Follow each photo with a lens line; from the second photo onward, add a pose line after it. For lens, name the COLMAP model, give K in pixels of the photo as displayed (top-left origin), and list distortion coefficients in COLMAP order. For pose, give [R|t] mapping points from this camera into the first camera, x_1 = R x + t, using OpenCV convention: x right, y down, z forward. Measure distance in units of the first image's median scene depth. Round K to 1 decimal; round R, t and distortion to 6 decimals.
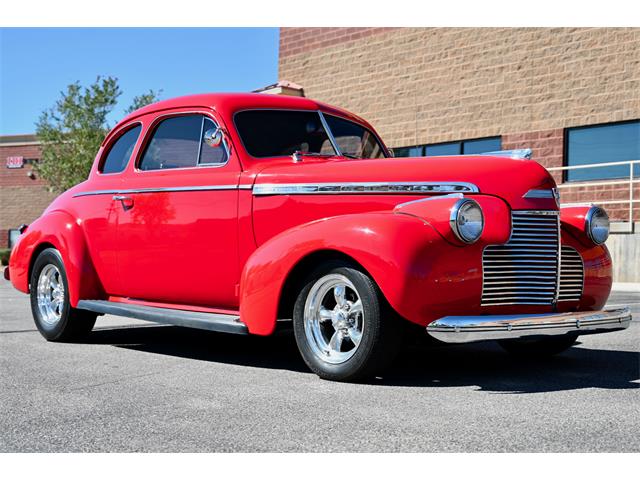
lens RADIAL K [[849.9, 0, 320.0], [0, 849.9, 240.0], [0, 0, 1]] dist [-0.004572, 0.018712]
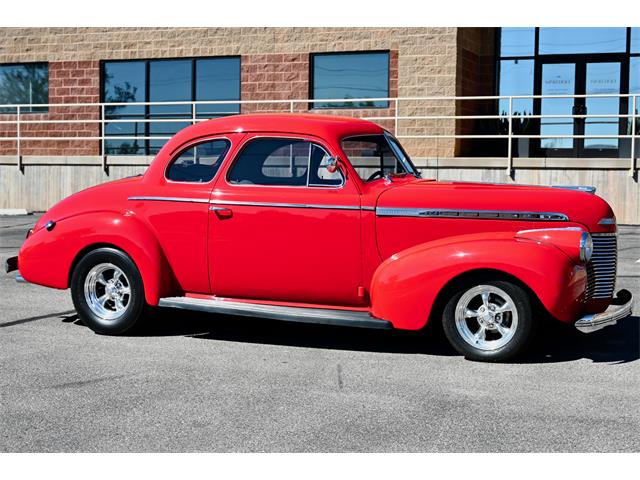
lens RADIAL K [[989.1, 0, 320.8], [0, 989.1, 217.6], [0, 0, 1]] dist [-0.002388, 0.005343]
pose [[0.919225, -0.029474, 0.392628, -0.149929], [-0.002786, 0.996682, 0.081343, -0.034691], [-0.393723, -0.075867, 0.916093, -0.060373]]
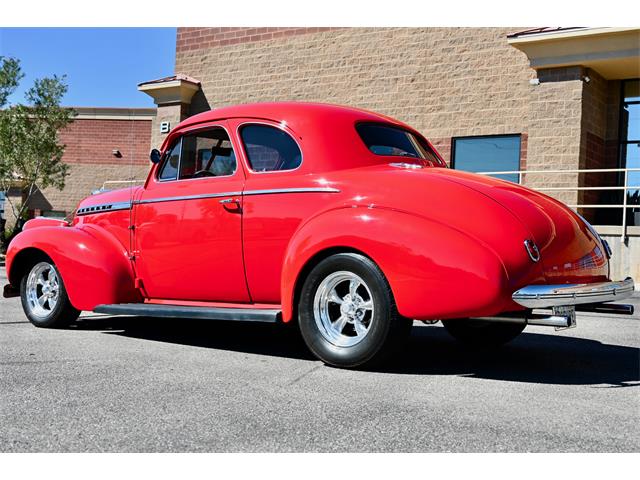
lens RADIAL K [[794.0, 0, 337.1], [0, 794.0, 239.6], [0, 0, 1]] dist [-0.004113, 0.018116]
pose [[0.978048, 0.031017, 0.206060, -0.073631], [-0.034559, 0.999310, 0.013610, -0.004817], [-0.205495, -0.020433, 0.978445, -0.003427]]
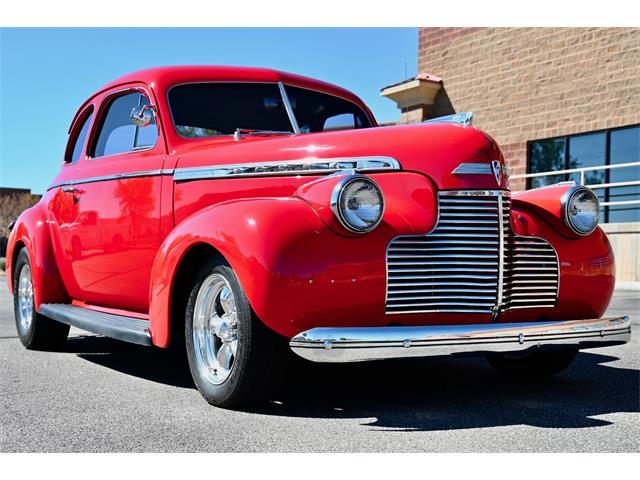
lens RADIAL K [[867.3, 0, 346.4], [0, 867.3, 239.6], [0, 0, 1]] dist [-0.001240, 0.024298]
pose [[0.985977, -0.009148, -0.166628, 0.048840], [0.008818, 0.999957, -0.002725, 0.001966], [0.166646, 0.001217, 0.986016, 0.036571]]
